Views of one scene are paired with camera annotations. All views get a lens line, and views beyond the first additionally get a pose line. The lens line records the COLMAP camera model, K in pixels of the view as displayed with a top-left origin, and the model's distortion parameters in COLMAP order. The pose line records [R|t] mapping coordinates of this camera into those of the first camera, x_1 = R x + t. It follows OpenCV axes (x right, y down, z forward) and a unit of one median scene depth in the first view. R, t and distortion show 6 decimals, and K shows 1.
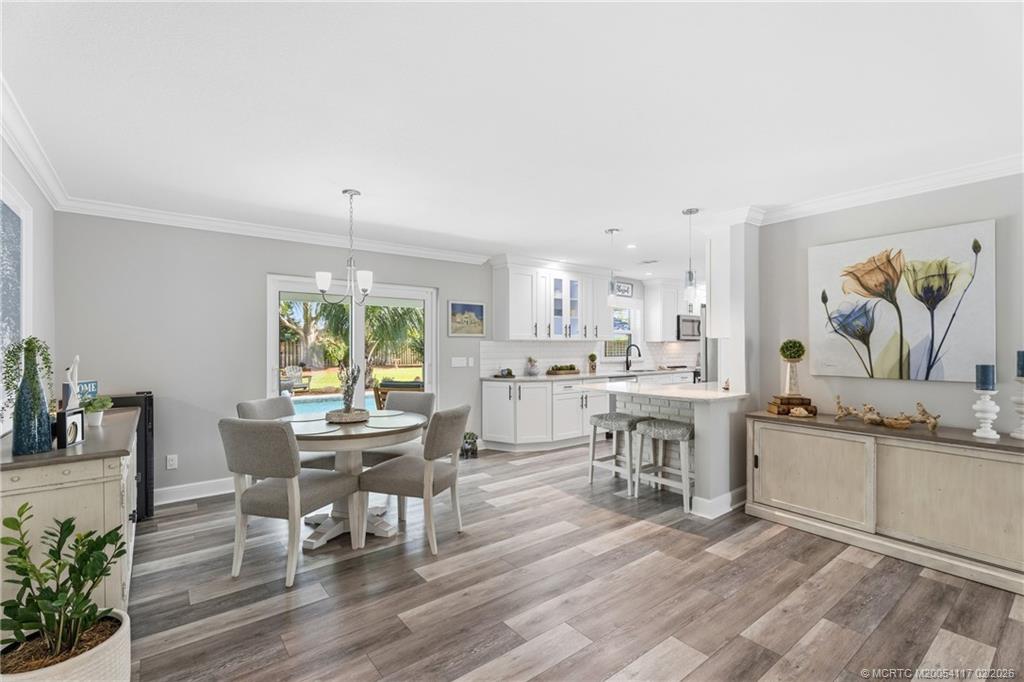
lens RADIAL K [[462.6, 0, 514.0], [0, 462.6, 345.3], [0, 0, 1]] dist [0.006891, -0.000436]
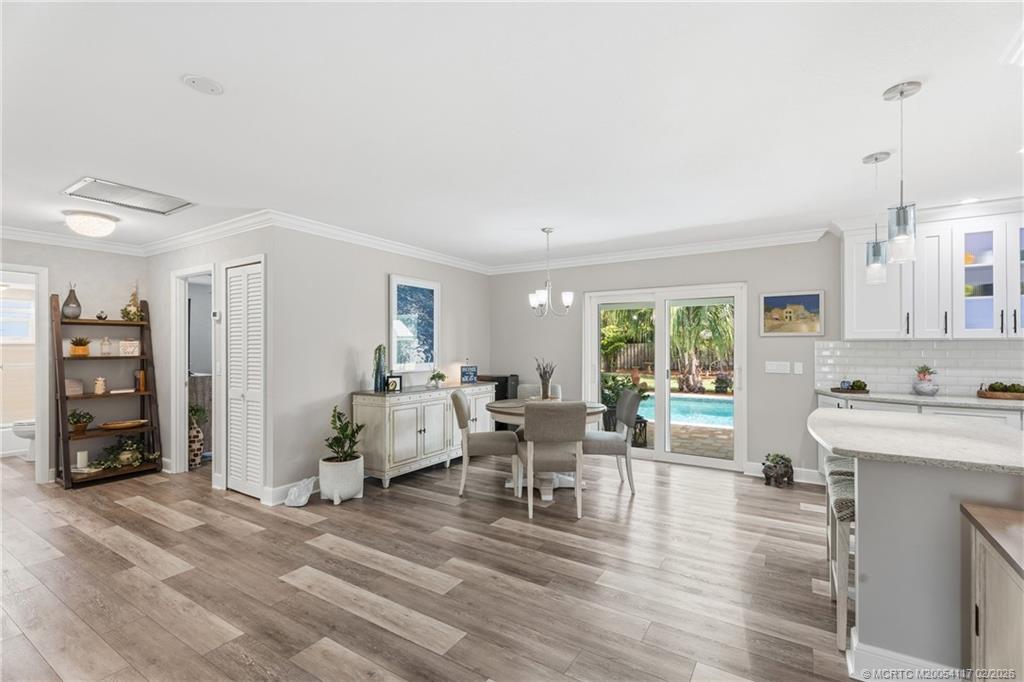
lens RADIAL K [[462.6, 0, 509.8], [0, 462.6, 343.8], [0, 0, 1]] dist [0.006891, -0.000436]
pose [[0.324487, -0.004917, -0.945877, 0.497650], [0.002159, 0.999988, -0.004458, -0.003051], [0.945888, -0.000595, 0.324494, 0.280710]]
